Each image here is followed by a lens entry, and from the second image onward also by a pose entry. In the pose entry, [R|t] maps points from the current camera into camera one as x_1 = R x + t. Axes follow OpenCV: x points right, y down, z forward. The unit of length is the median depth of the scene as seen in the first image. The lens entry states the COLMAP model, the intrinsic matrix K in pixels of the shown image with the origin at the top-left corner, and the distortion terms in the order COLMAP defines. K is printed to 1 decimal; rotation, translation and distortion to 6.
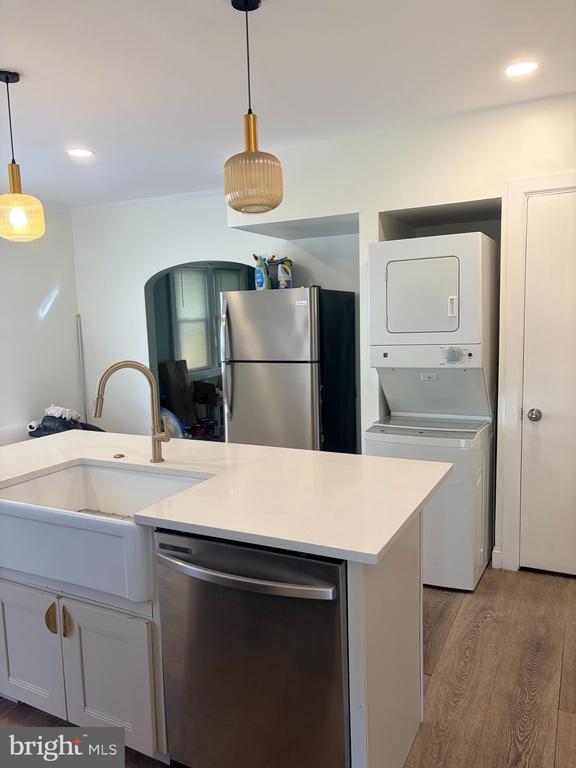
lens RADIAL K [[582.0, 0, 287.6], [0, 582.0, 383.2], [0, 0, 1]] dist [0.007326, 0.000897]
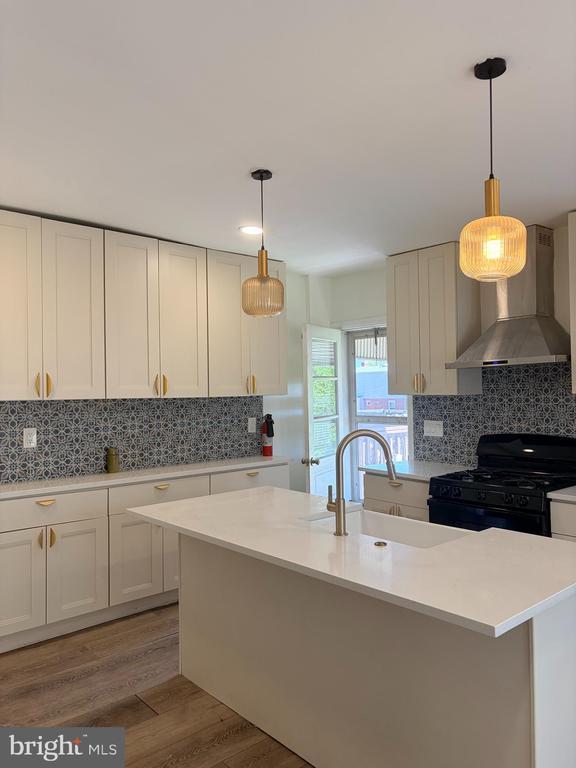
lens RADIAL K [[582.0, 0, 289.8], [0, 582.0, 385.2], [0, 0, 1]] dist [0.007326, 0.000897]
pose [[-0.932050, 0.046077, 0.359389, -0.518345], [0.085124, 0.991966, 0.093585, -0.218439], [-0.352190, 0.117818, -0.928483, 1.952859]]
